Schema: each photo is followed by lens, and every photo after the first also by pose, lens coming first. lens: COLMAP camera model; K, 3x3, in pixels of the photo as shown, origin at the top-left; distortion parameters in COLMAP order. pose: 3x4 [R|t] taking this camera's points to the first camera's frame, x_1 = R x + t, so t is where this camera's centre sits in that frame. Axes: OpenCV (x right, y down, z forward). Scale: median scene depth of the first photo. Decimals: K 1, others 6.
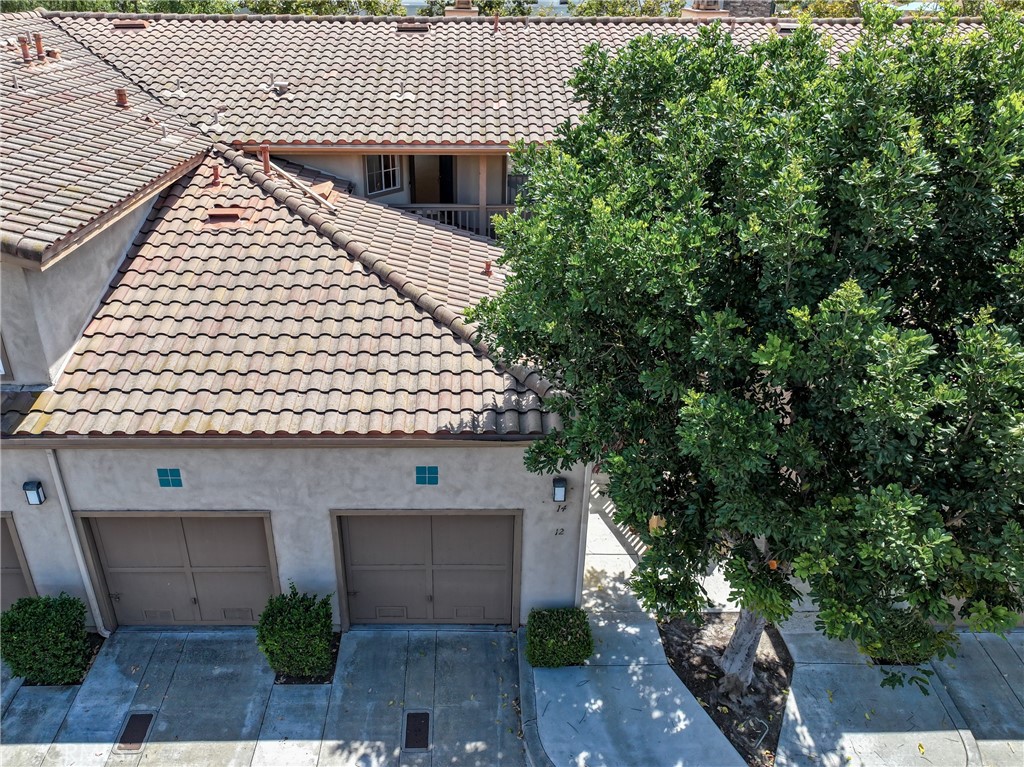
lens RADIAL K [[750.9, 0, 479.8], [0, 750.9, 328.2], [0, 0, 1]] dist [0.007826, -0.002823]
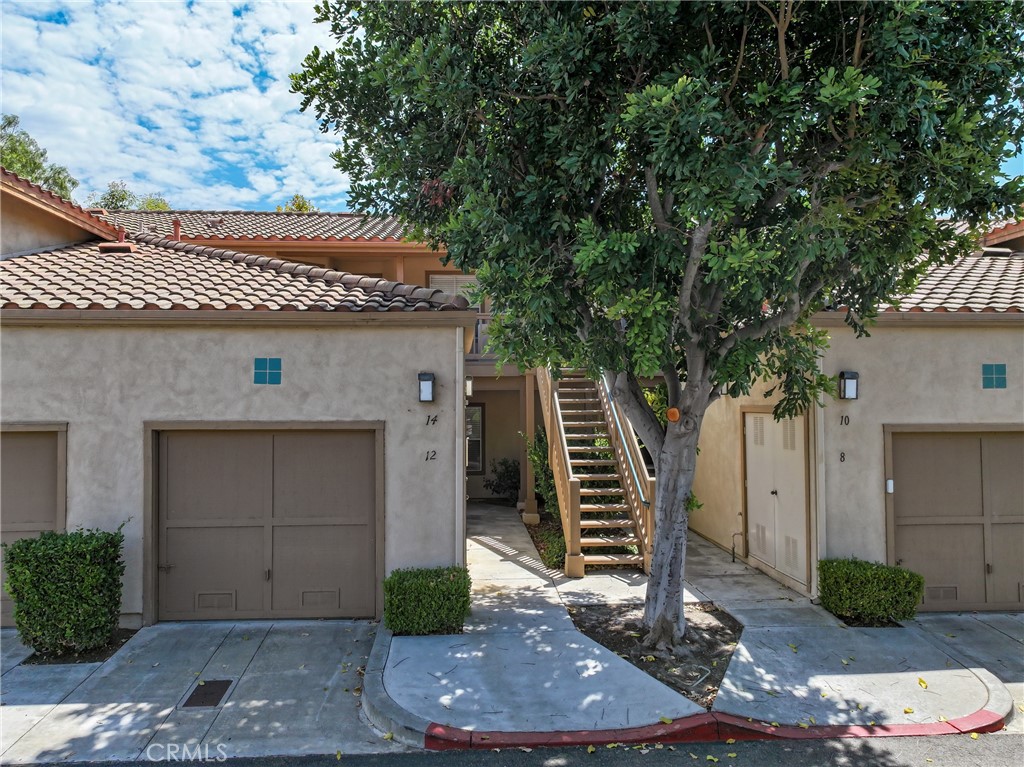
lens RADIAL K [[722.5, 0, 504.1], [0, 722.5, 383.5], [0, 0, 1]] dist [-0.009732, 0.017831]
pose [[0.998616, -0.006101, 0.052229, 0.146958], [0.028491, 0.897595, -0.439899, 0.555059], [-0.044197, 0.440778, 0.896527, 0.264540]]
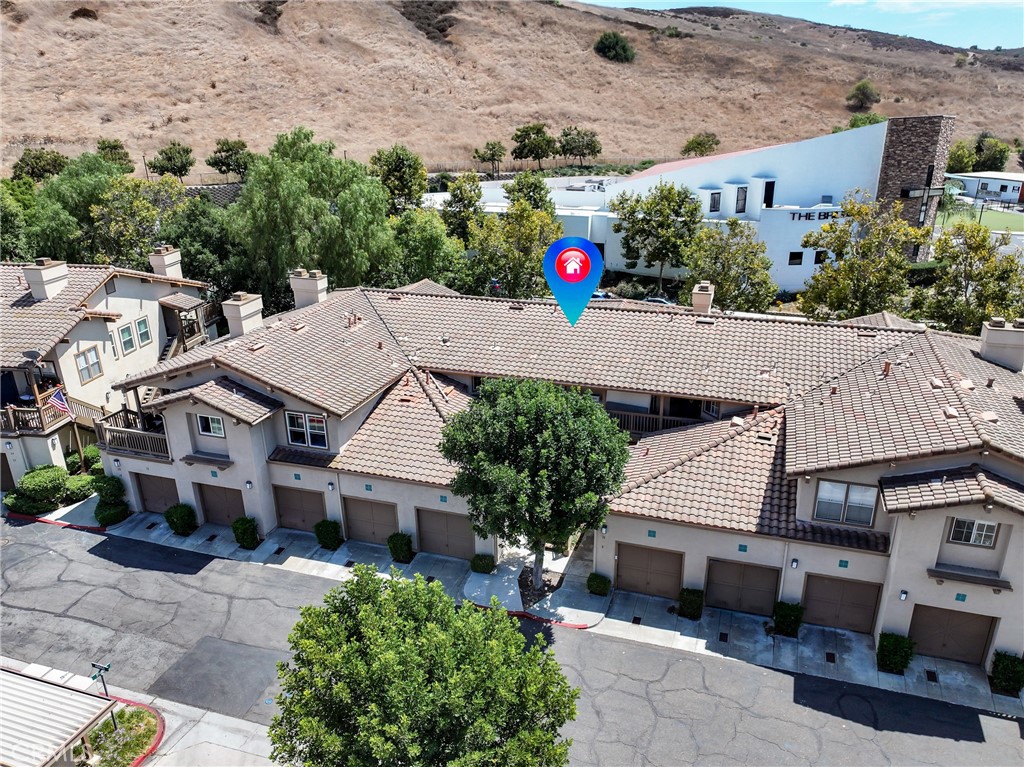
lens RADIAL K [[722.5, 0, 533.4], [0, 722.5, 415.3], [0, 0, 1]] dist [-0.009732, 0.017831]
pose [[0.954720, 0.115189, -0.274302, 1.016221], [-0.125225, 0.991941, -0.019301, -0.127997], [0.269868, 0.052777, 0.961450, -1.699051]]
